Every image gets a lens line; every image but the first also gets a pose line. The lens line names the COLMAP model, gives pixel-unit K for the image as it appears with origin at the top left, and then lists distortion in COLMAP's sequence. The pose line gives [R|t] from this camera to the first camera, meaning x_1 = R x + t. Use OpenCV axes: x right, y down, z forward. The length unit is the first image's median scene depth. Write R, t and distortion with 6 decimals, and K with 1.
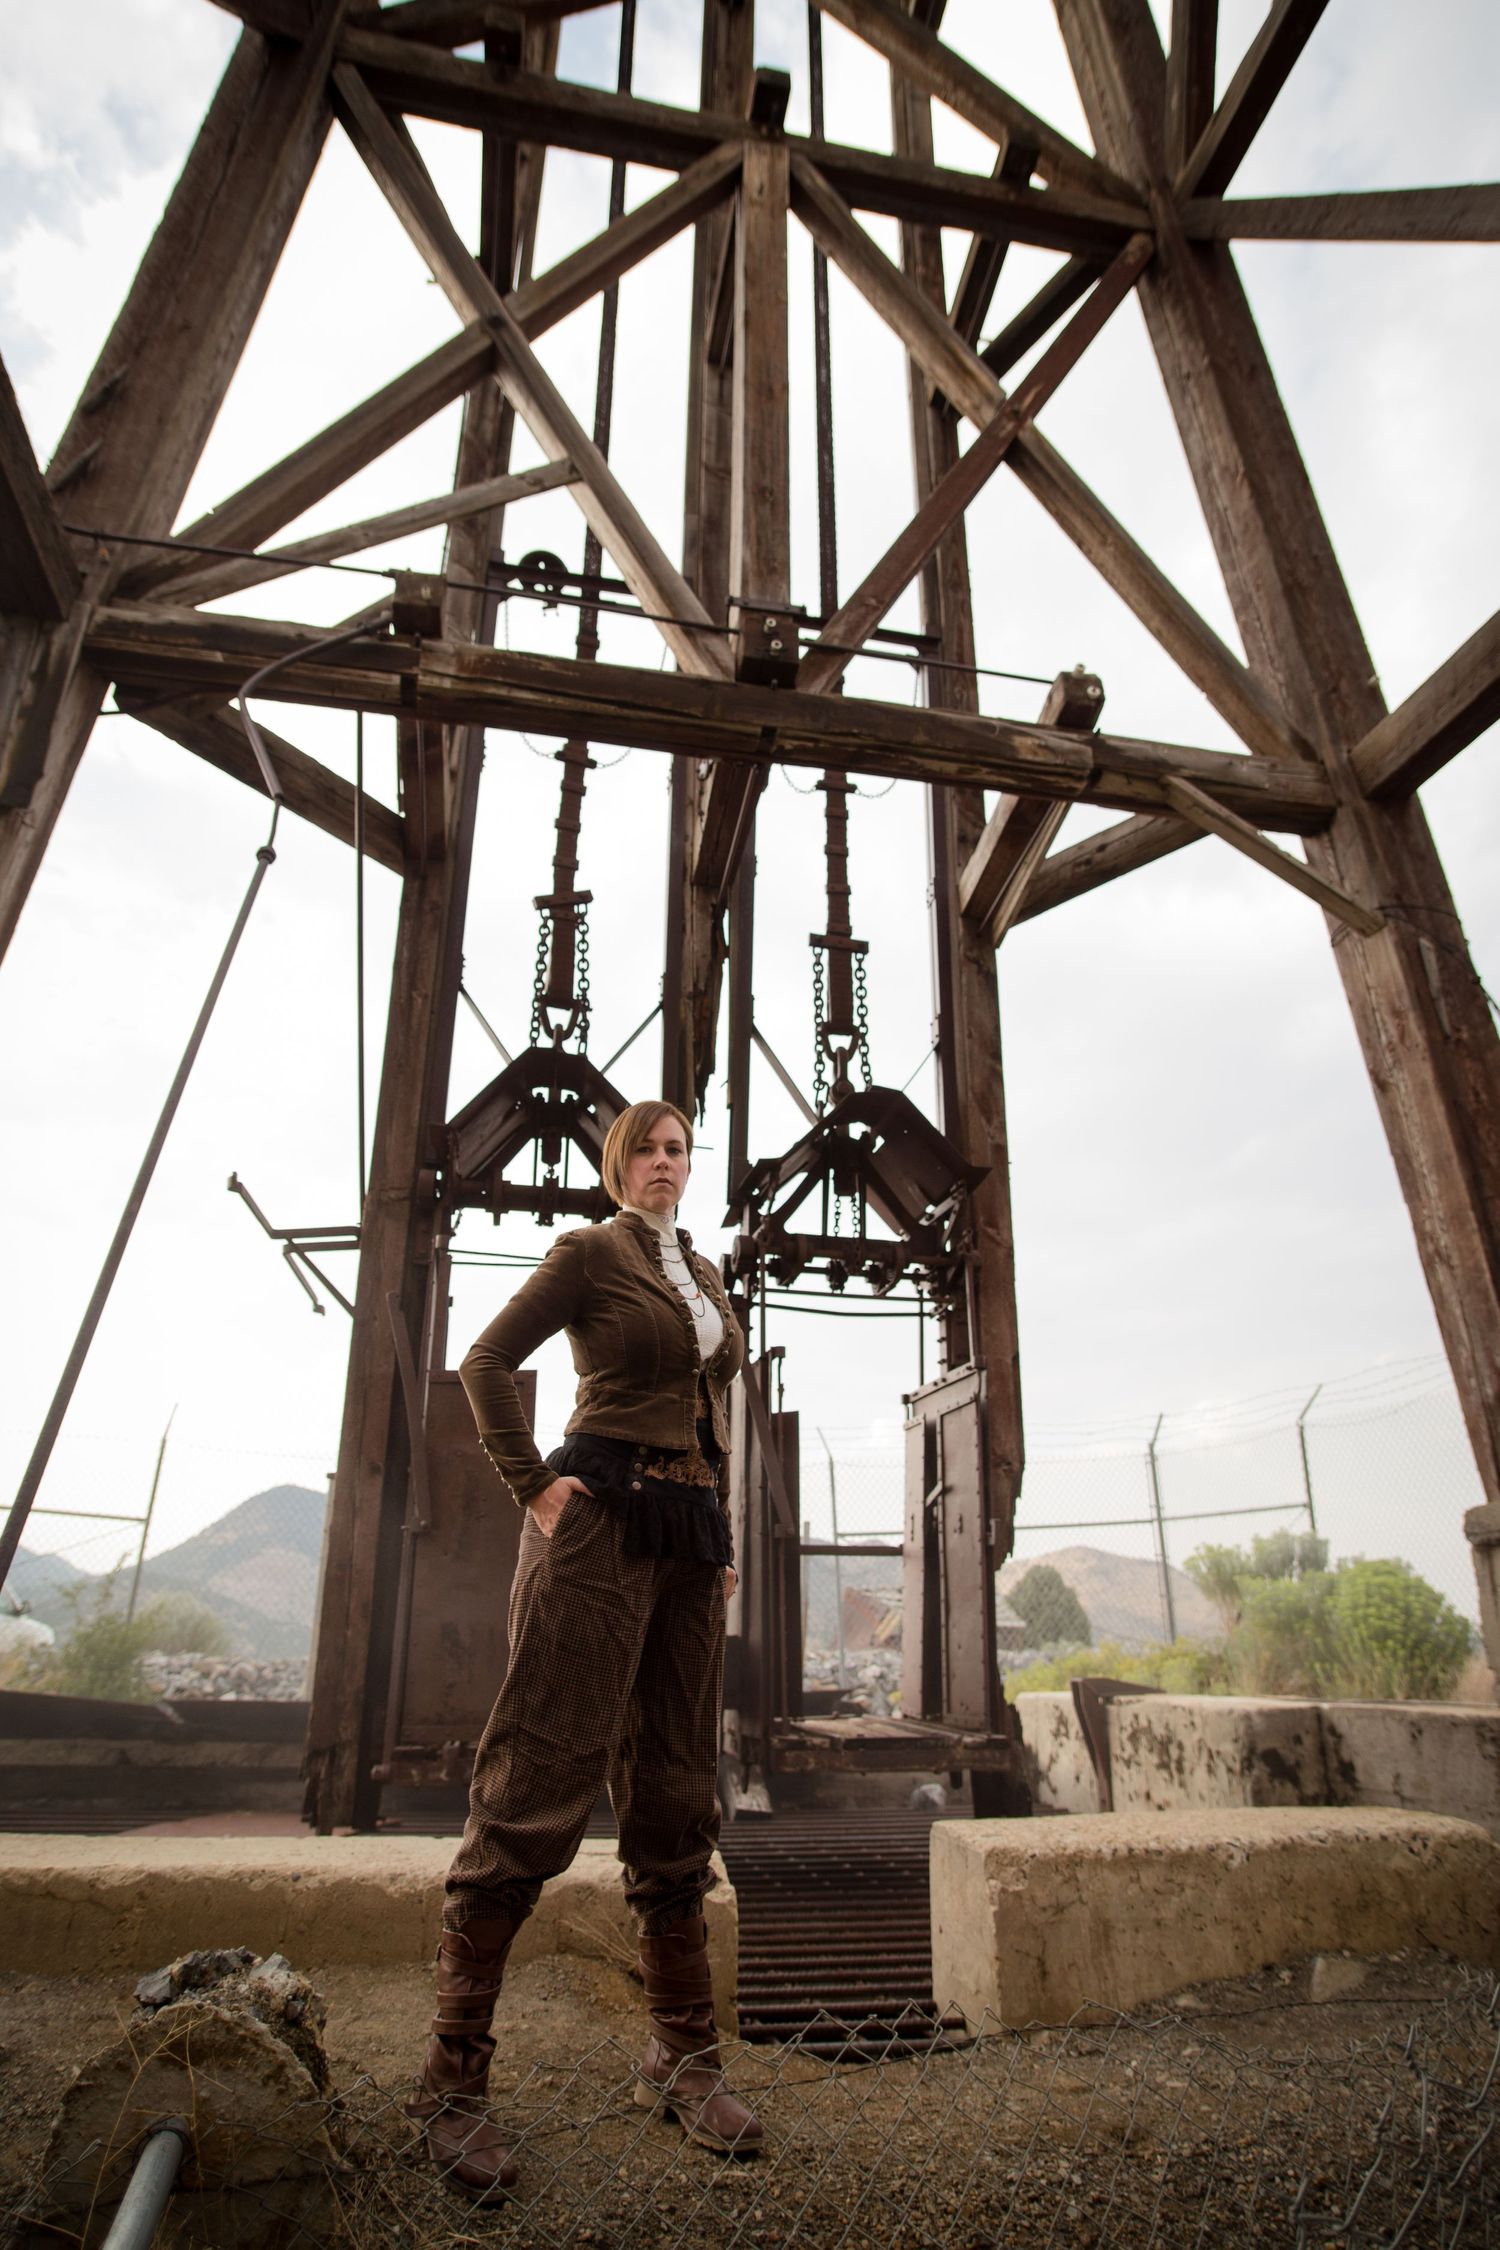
lens RADIAL K [[1303.3, 0, 760.6], [0, 1303.3, 1112.5], [0, 0, 1]] dist [-0.060085, 0.011597]
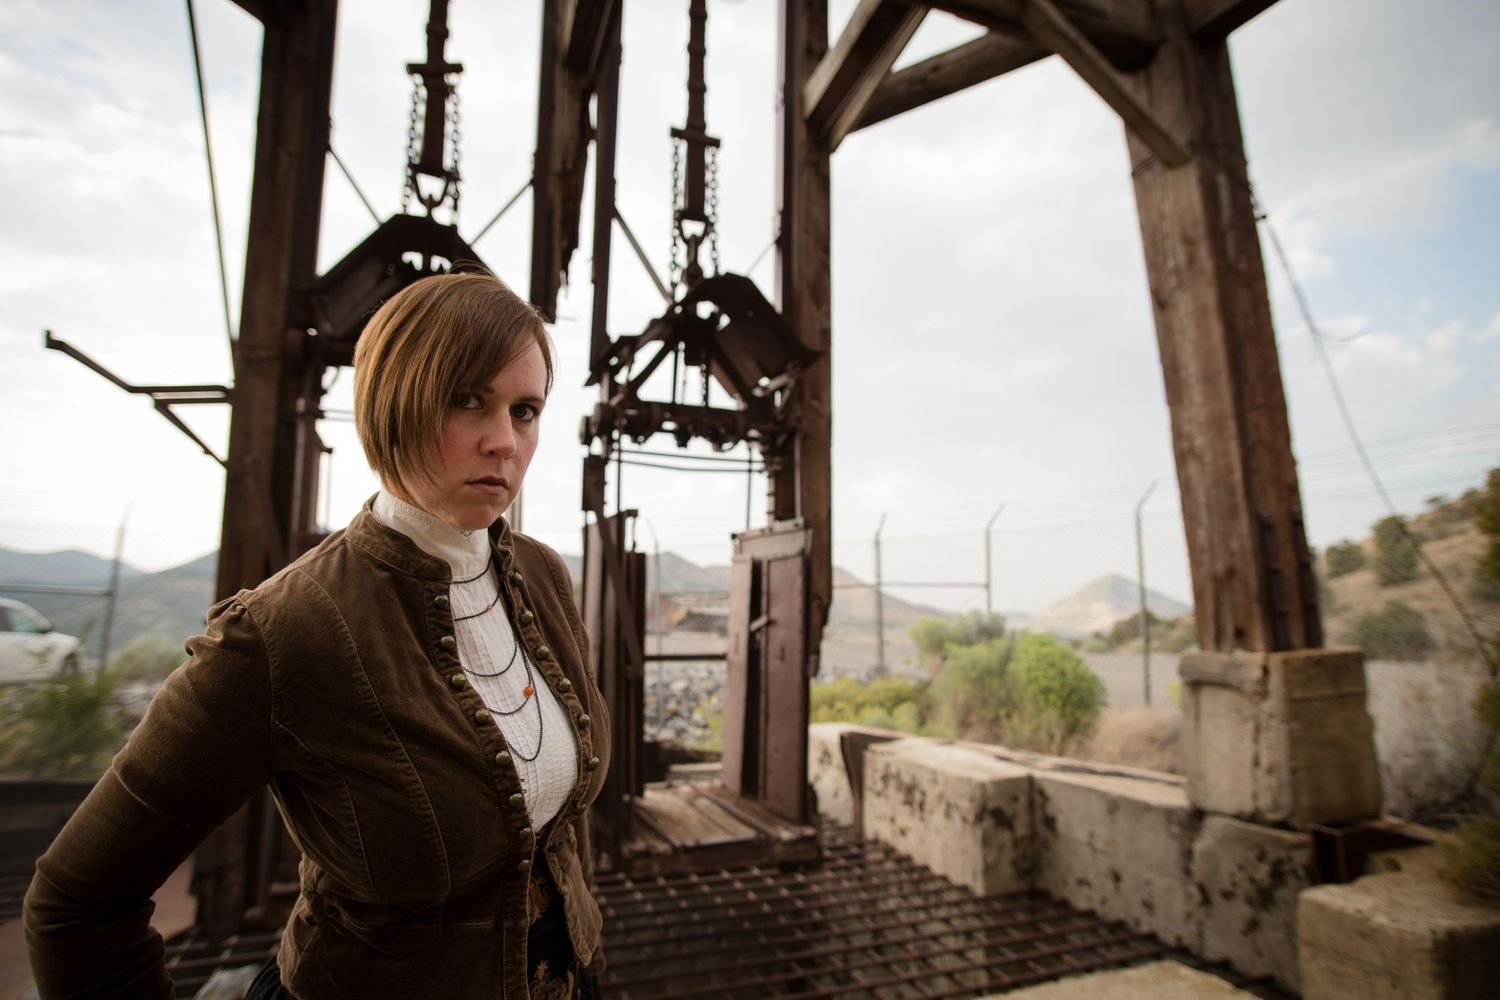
lens RADIAL K [[868.8, 0, 750.3], [0, 868.8, 501.8], [0, 0, 1]] dist [-0.060085, 0.011597]
pose [[0.985323, 0.022981, 0.169146, -0.012190], [-0.063875, 0.968545, 0.240502, -0.008639], [-0.158298, -0.247777, 0.955797, 0.241987]]
